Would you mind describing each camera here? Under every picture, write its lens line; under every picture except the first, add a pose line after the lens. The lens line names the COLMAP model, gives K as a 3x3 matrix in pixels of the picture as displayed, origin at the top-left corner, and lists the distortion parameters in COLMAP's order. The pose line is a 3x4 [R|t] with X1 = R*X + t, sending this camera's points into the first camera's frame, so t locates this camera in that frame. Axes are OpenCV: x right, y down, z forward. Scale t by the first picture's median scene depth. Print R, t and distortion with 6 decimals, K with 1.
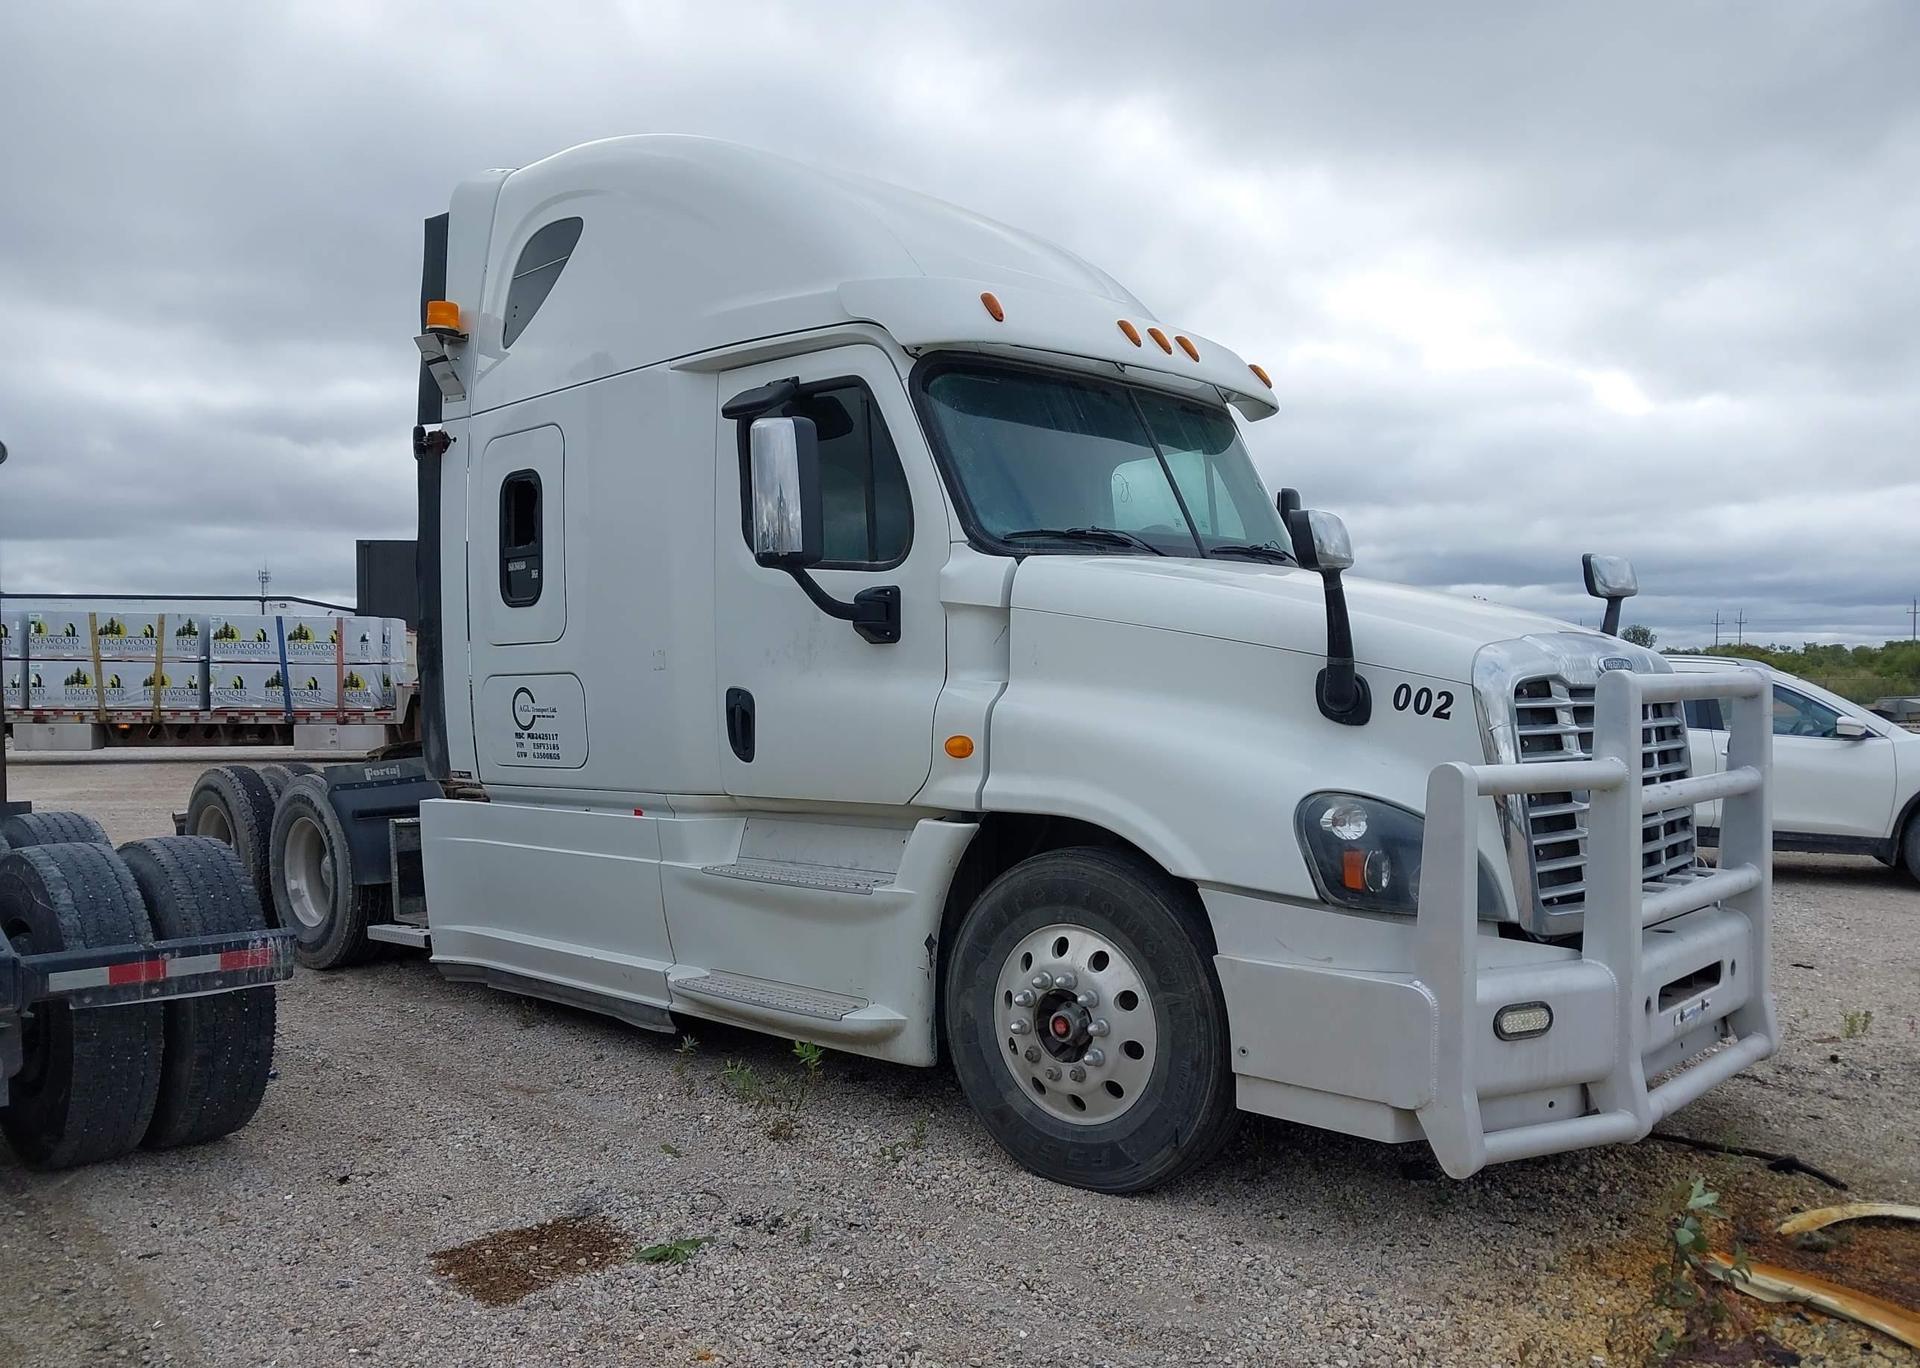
lens RADIAL K [[1501.7, 0, 943.9], [0, 1501.7, 710.9], [0, 0, 1]] dist [0.030217, -0.044702]
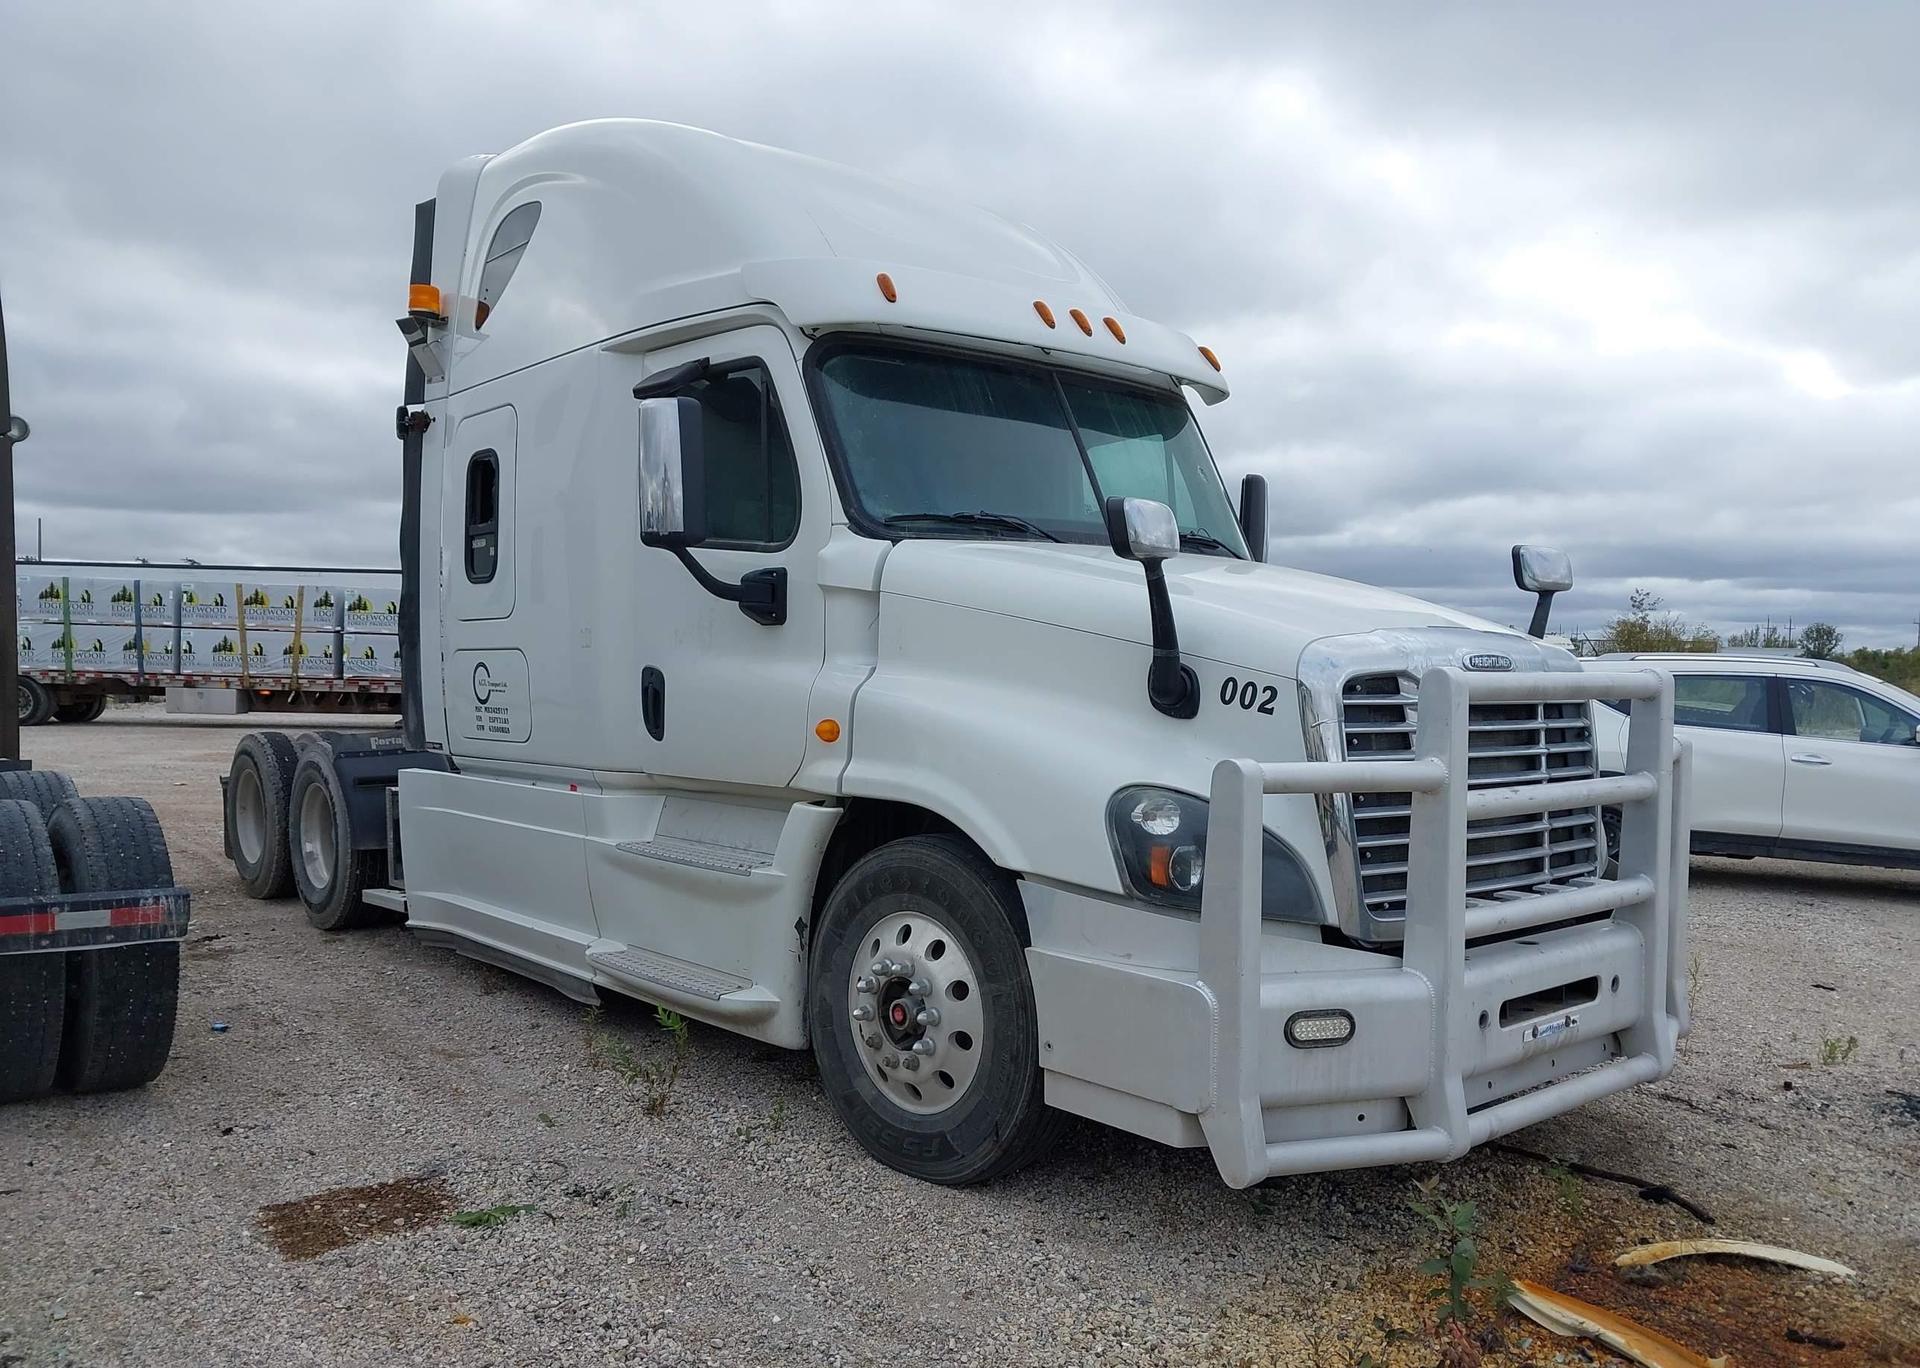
lens RADIAL K [[1501.7, 0, 946.4], [0, 1501.7, 713.7], [0, 0, 1]] dist [0.030217, -0.044702]
pose [[0.994697, 0.024130, -0.099983, 0.180907], [-0.022842, 0.999641, 0.014001, -0.002919], [0.100285, -0.011643, 0.994891, 0.015648]]
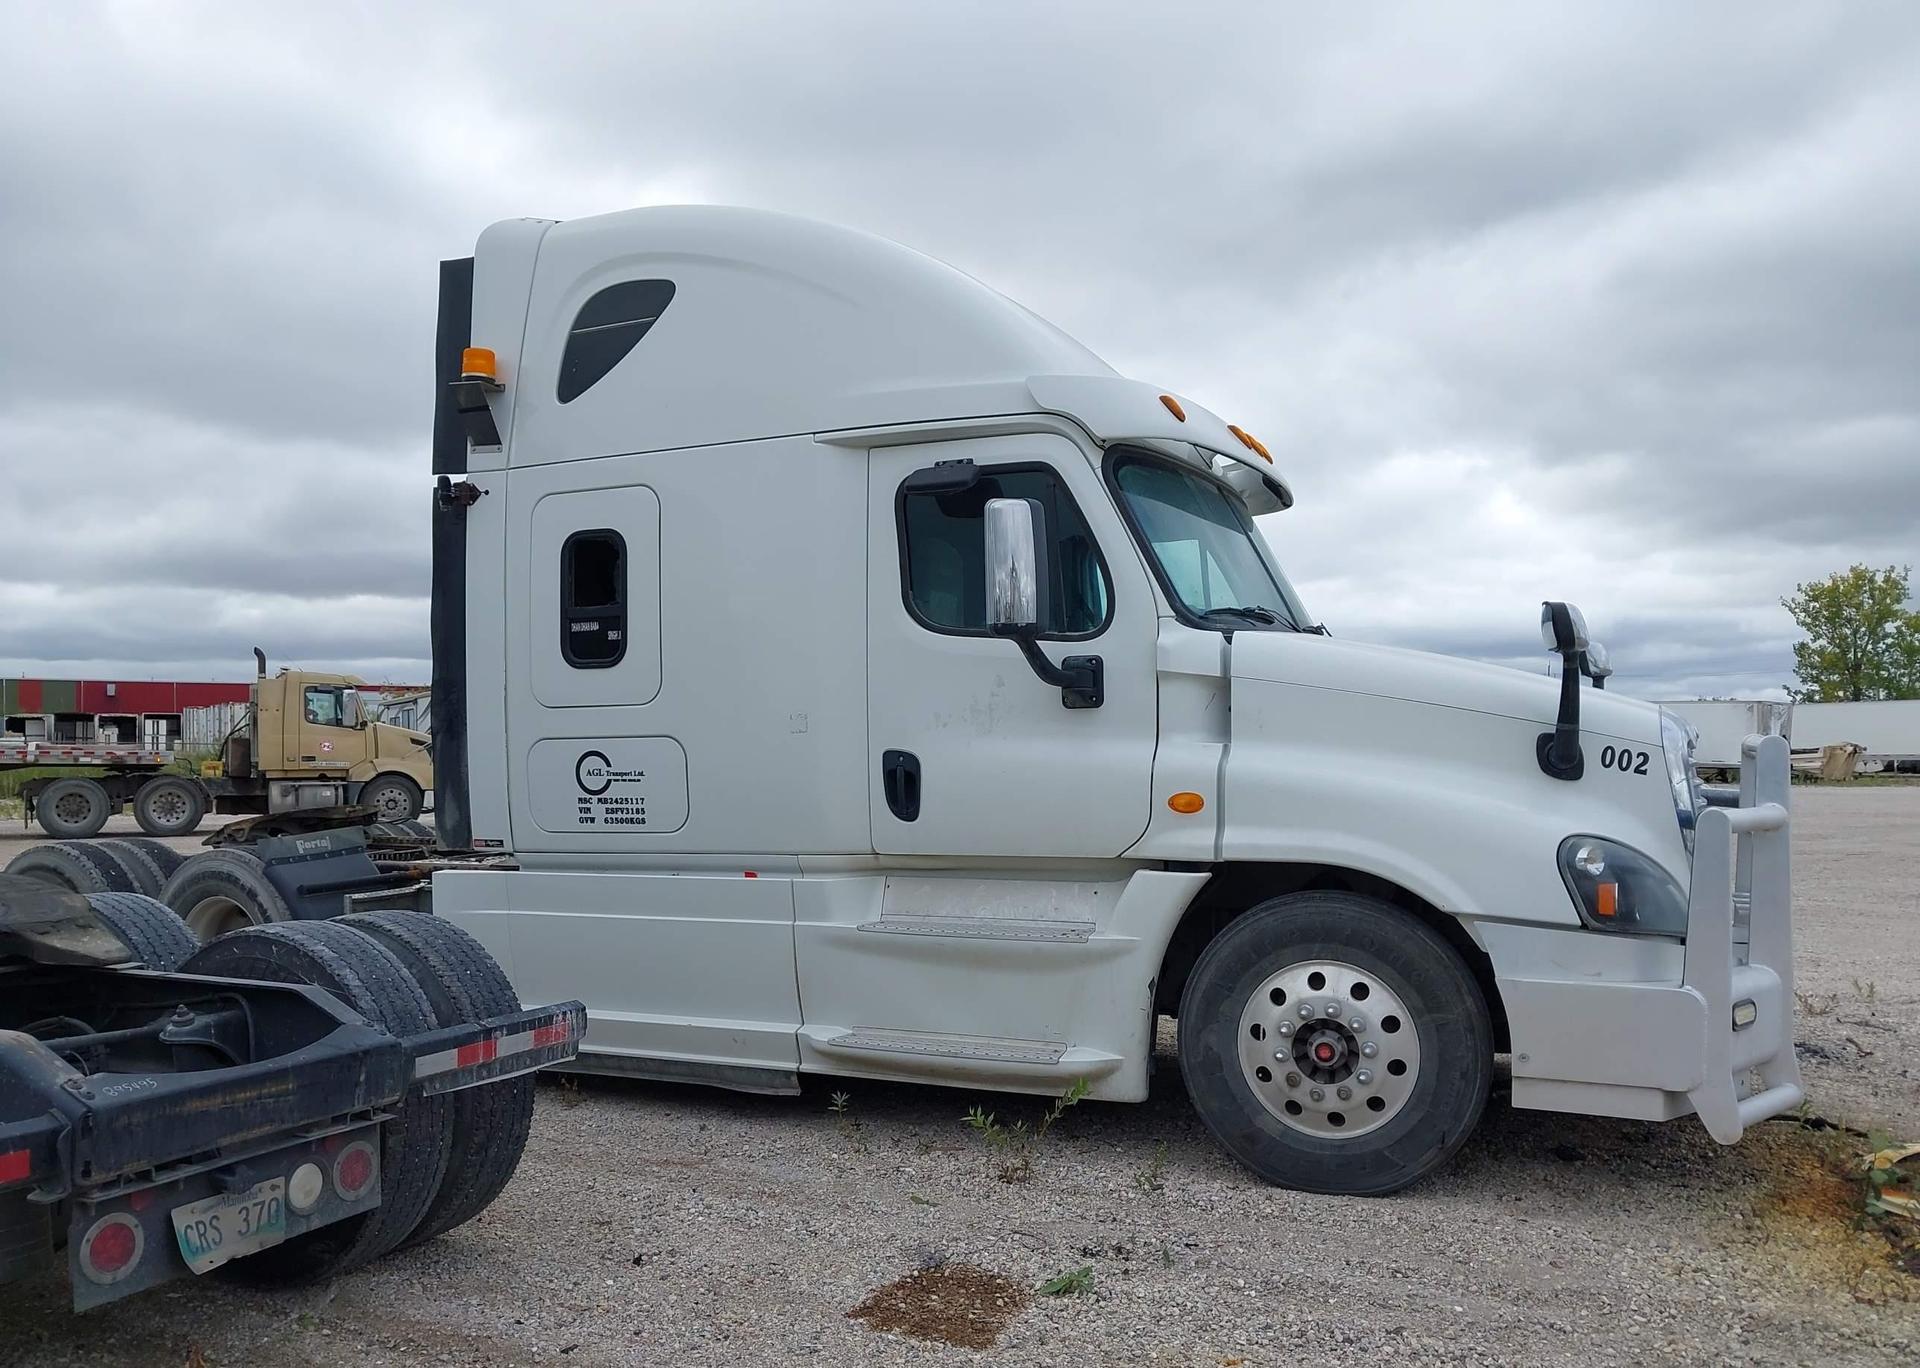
lens RADIAL K [[1501.7, 0, 941.1], [0, 1501.7, 705.7], [0, 0, 1]] dist [0.030217, -0.044702]
pose [[0.948147, 0.009191, 0.317700, -0.491237], [0.006082, 0.998874, -0.047049, 0.003100], [-0.317775, 0.046542, 0.947023, 0.010455]]
